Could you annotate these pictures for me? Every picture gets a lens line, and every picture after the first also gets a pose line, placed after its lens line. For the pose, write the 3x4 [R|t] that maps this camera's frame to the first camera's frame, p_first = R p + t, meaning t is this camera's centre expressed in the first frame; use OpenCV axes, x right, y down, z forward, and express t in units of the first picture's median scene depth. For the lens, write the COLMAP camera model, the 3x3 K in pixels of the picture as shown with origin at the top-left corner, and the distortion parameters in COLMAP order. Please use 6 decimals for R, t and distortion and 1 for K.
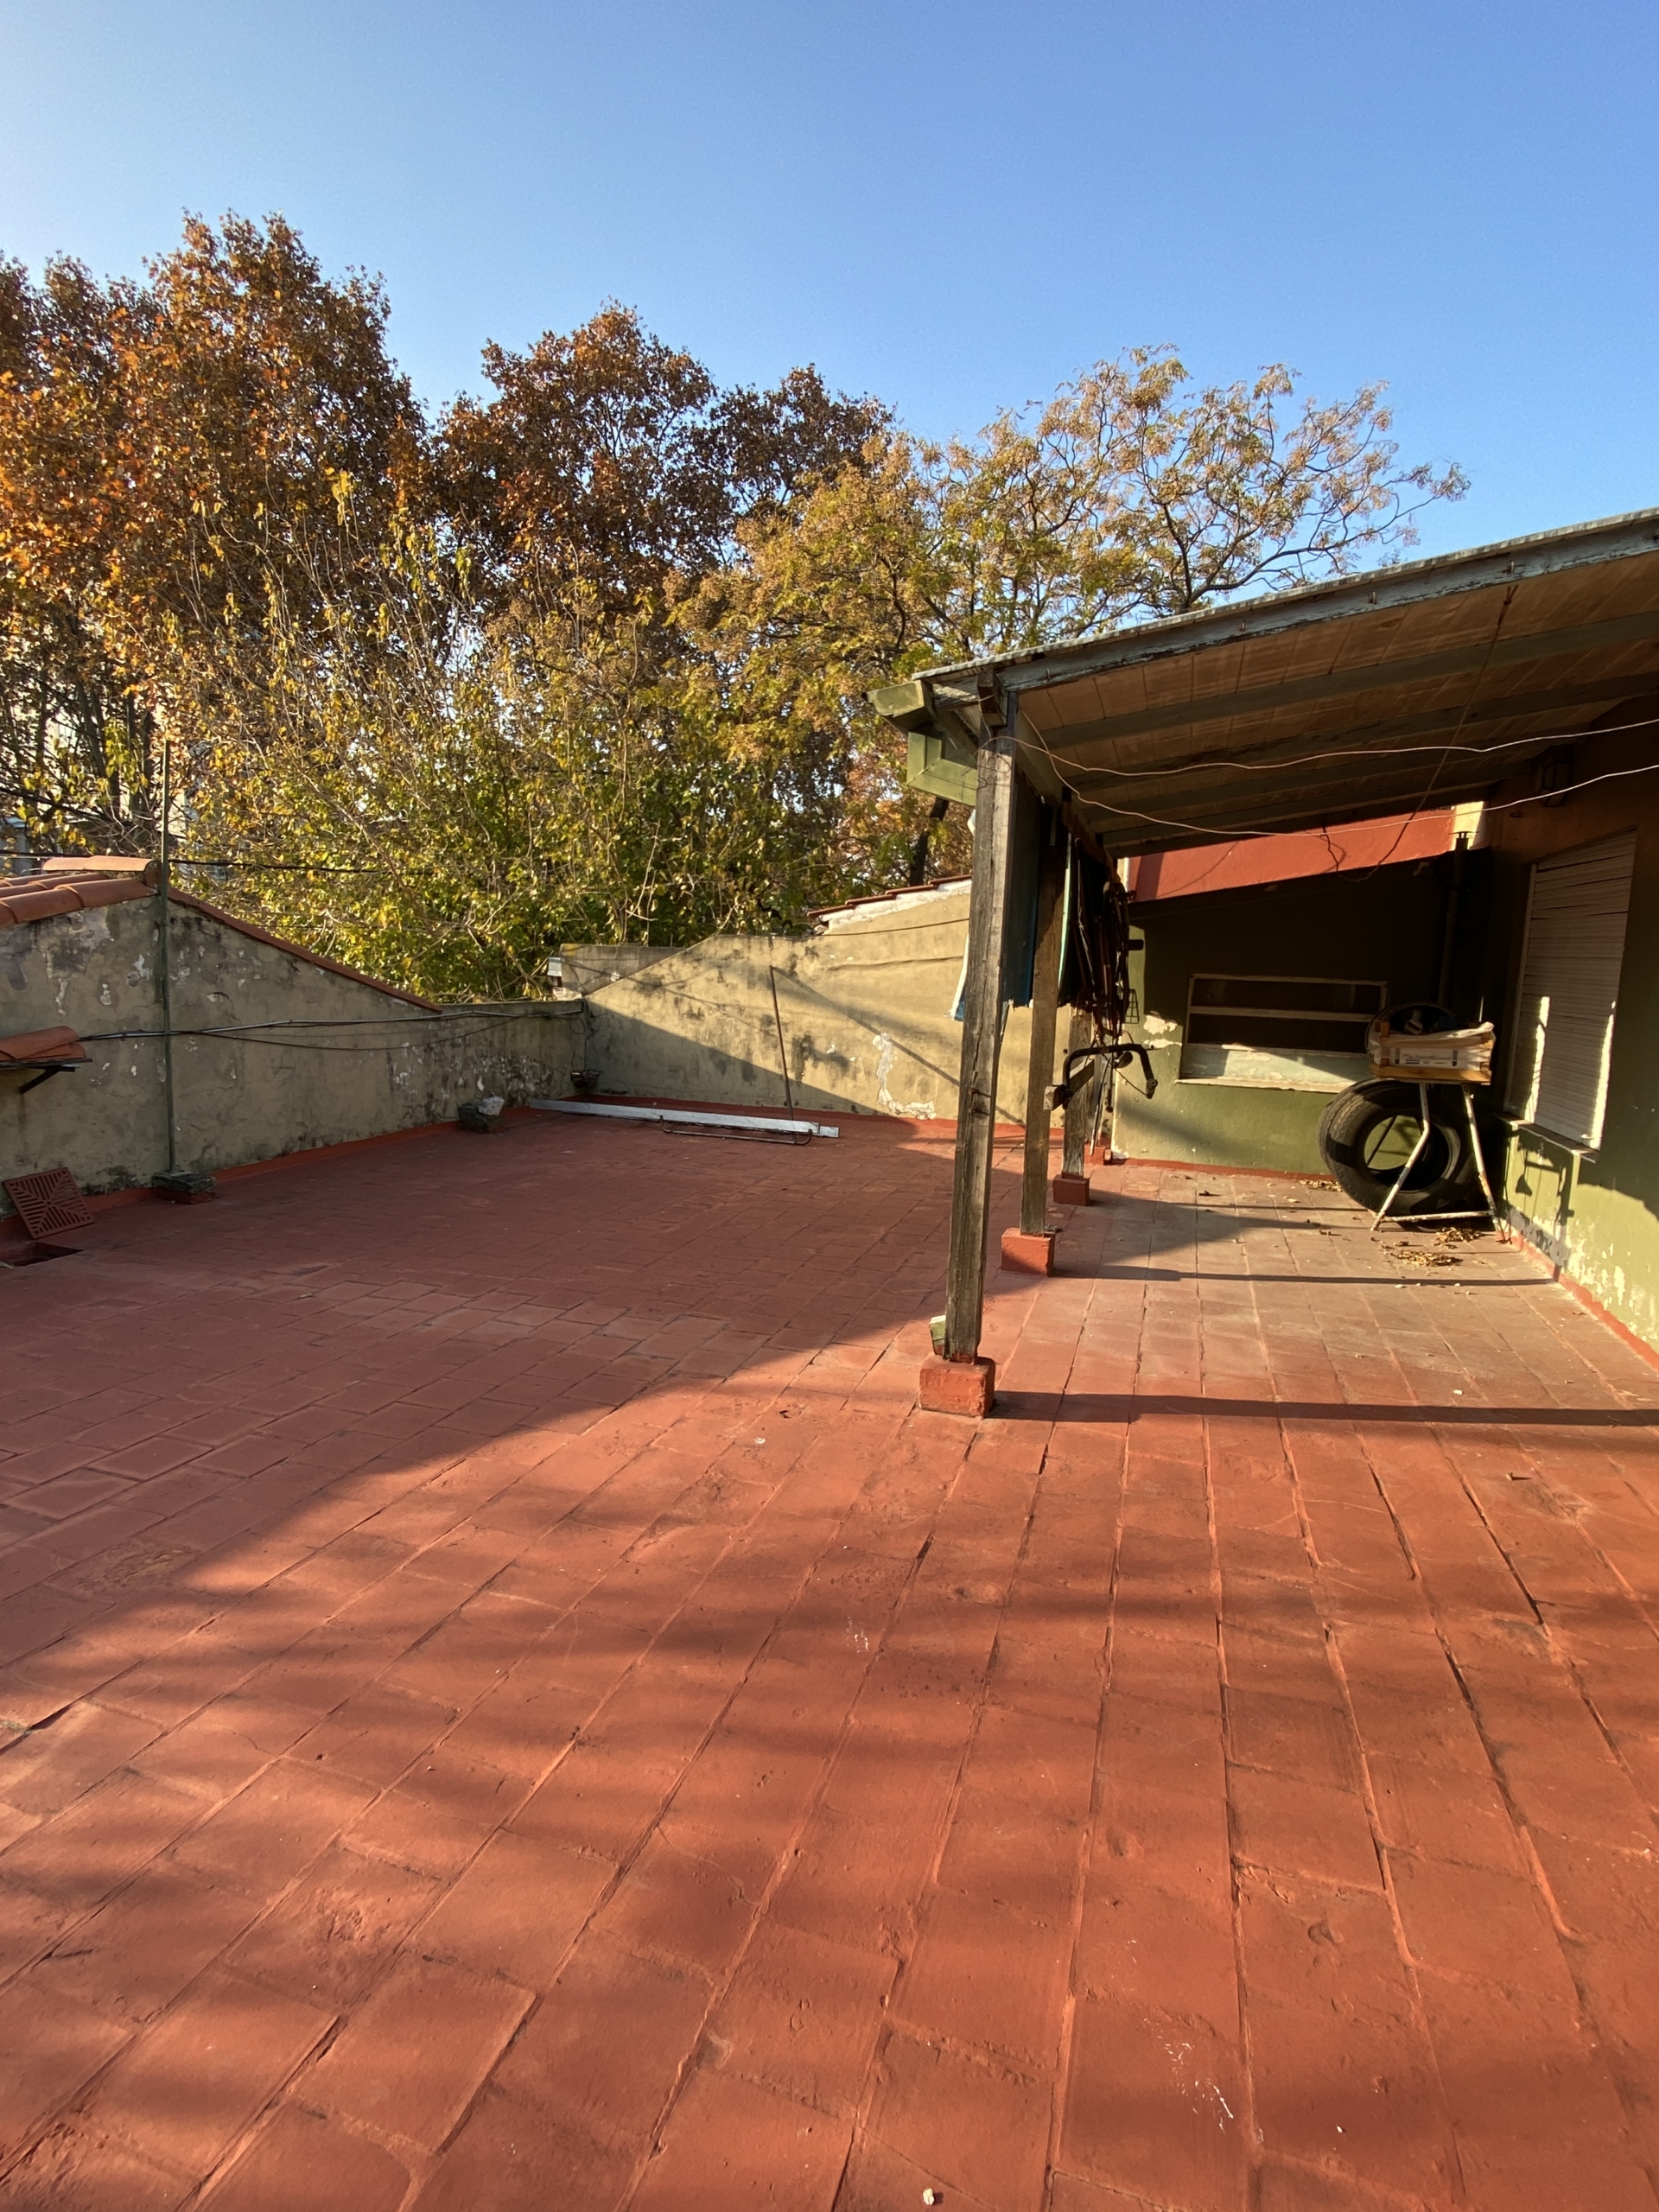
lens RADIAL K [[1040.1, 0, 829.5], [0, 1040.1, 1106.0], [0, 0, 1]] dist [0.023723, -0.019865]
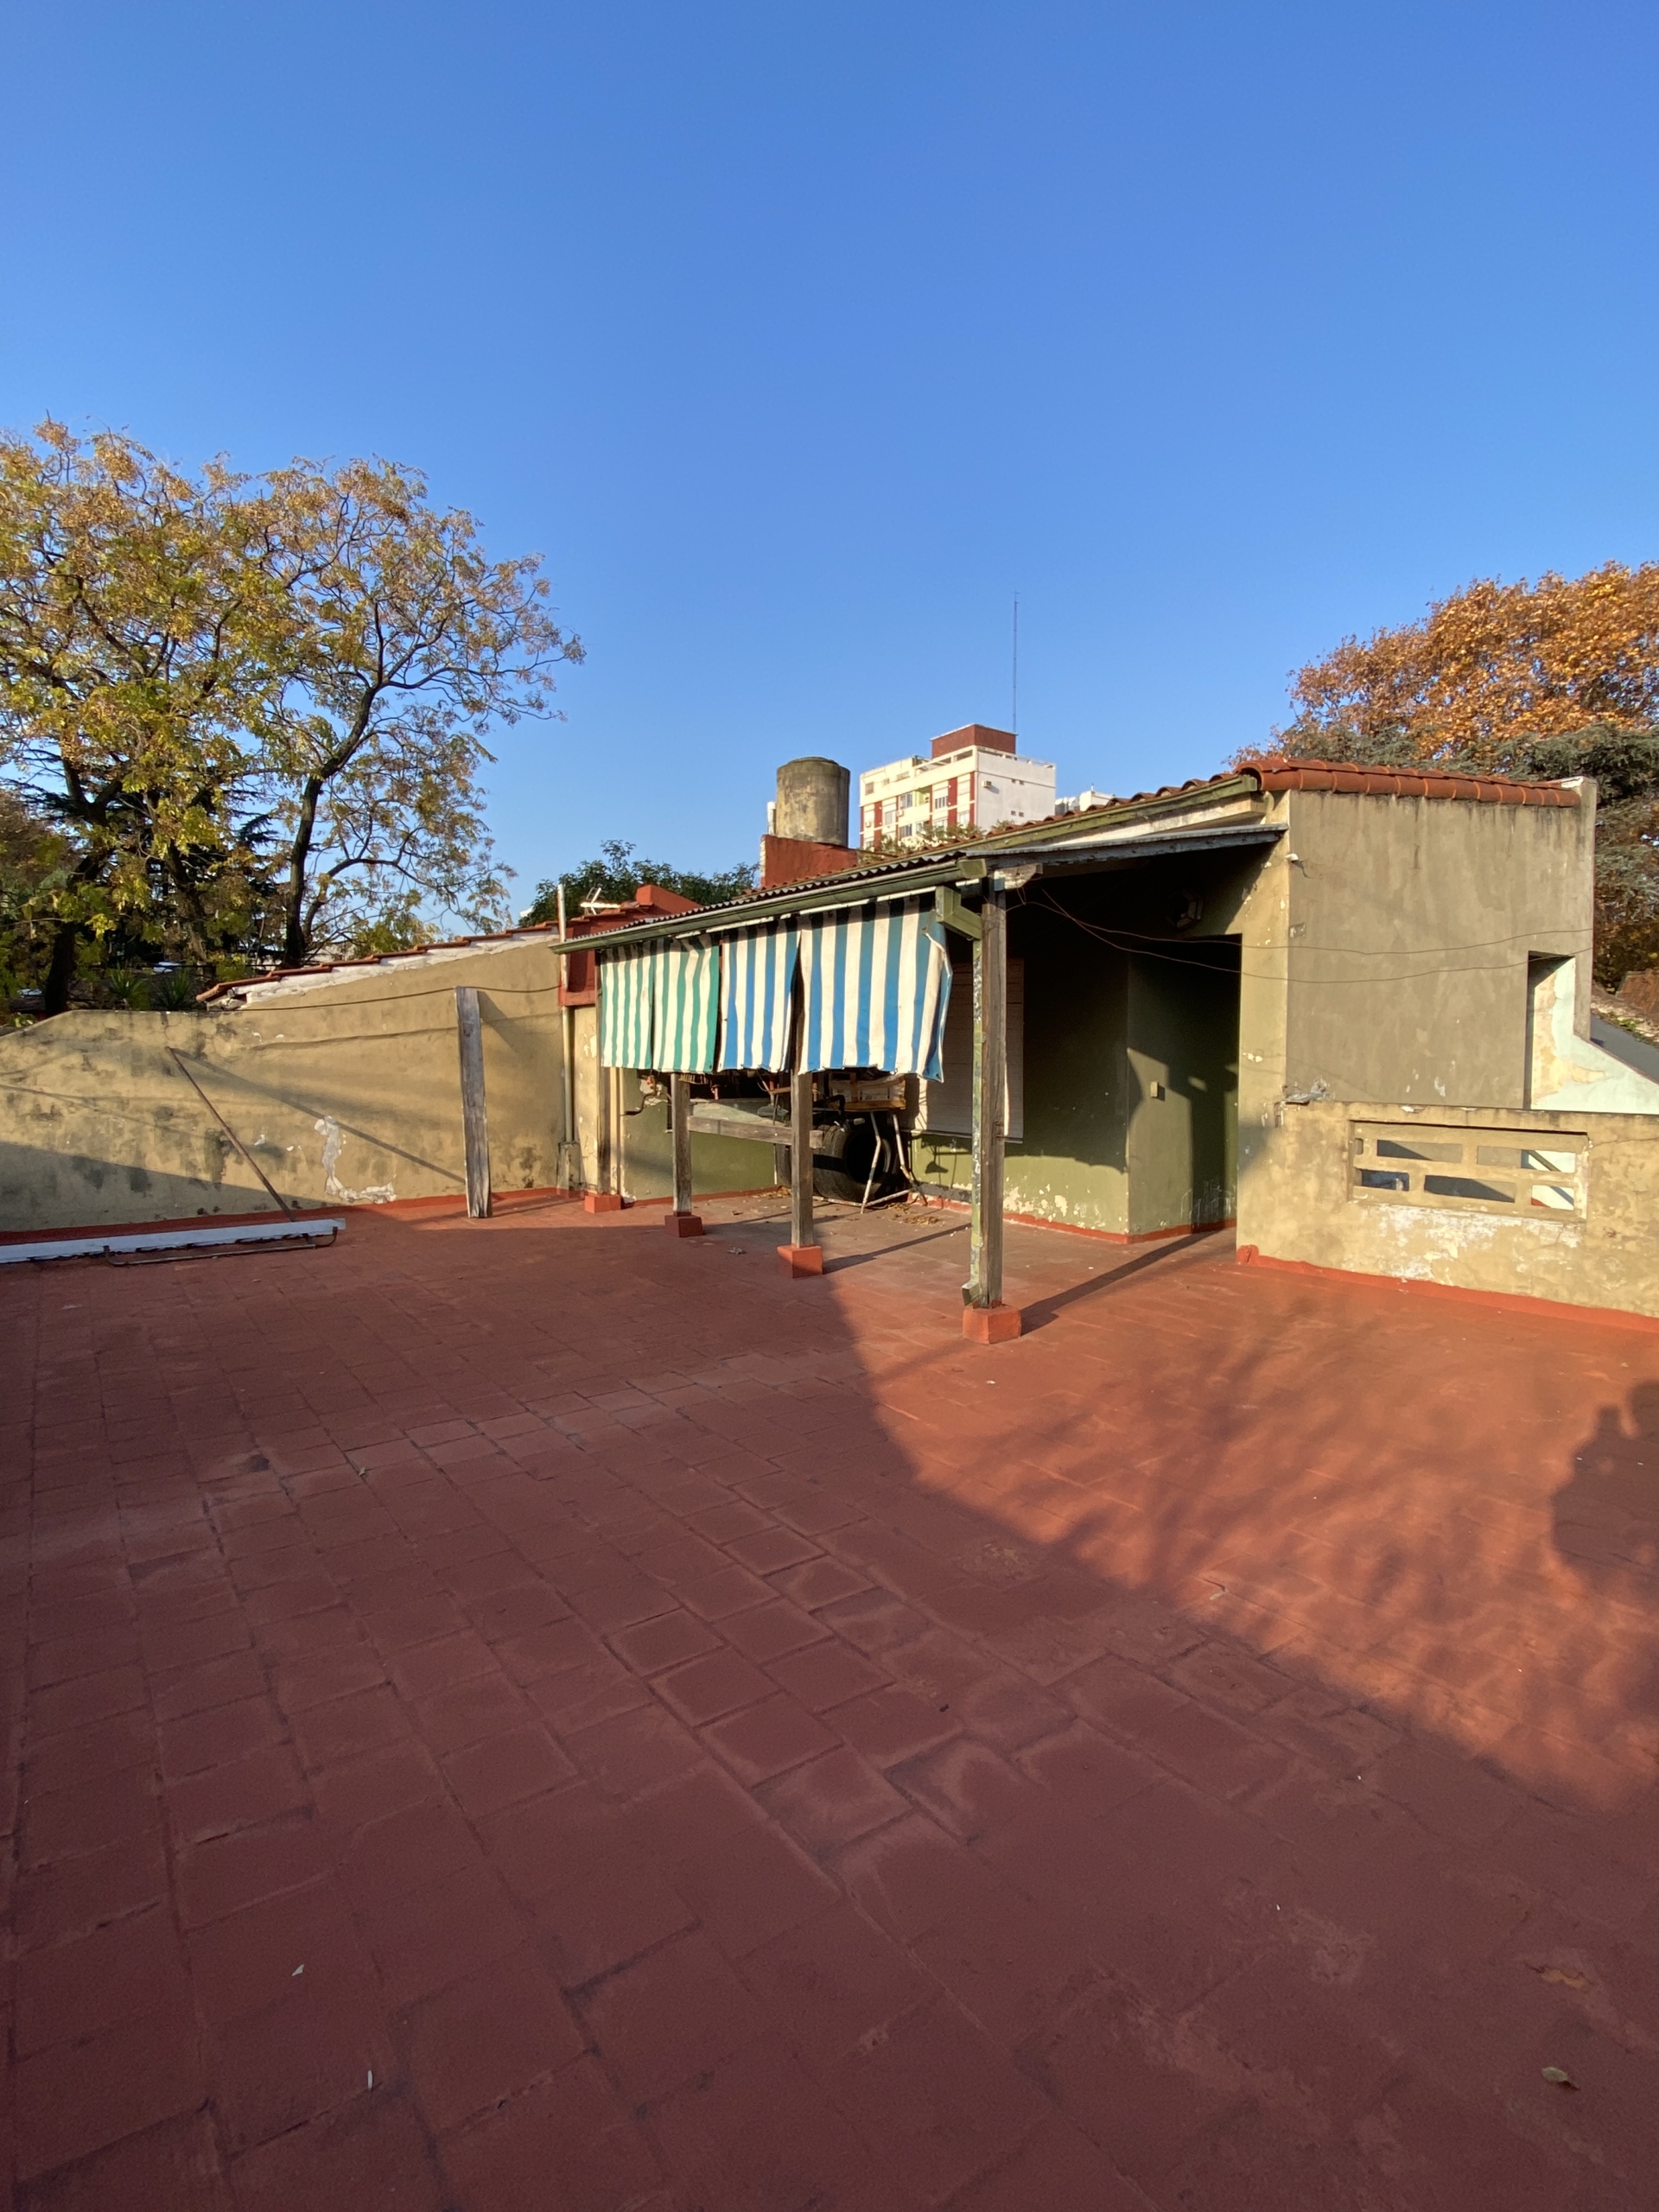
lens RADIAL K [[1040.1, 0, 829.5], [0, 1040.1, 1106.0], [0, 0, 1]] dist [0.023723, -0.019865]
pose [[0.598928, -0.075730, 0.797214, -0.422900], [0.126585, 0.991955, -0.000871, -0.022785], [-0.790735, 0.101436, 0.603696, 0.098131]]
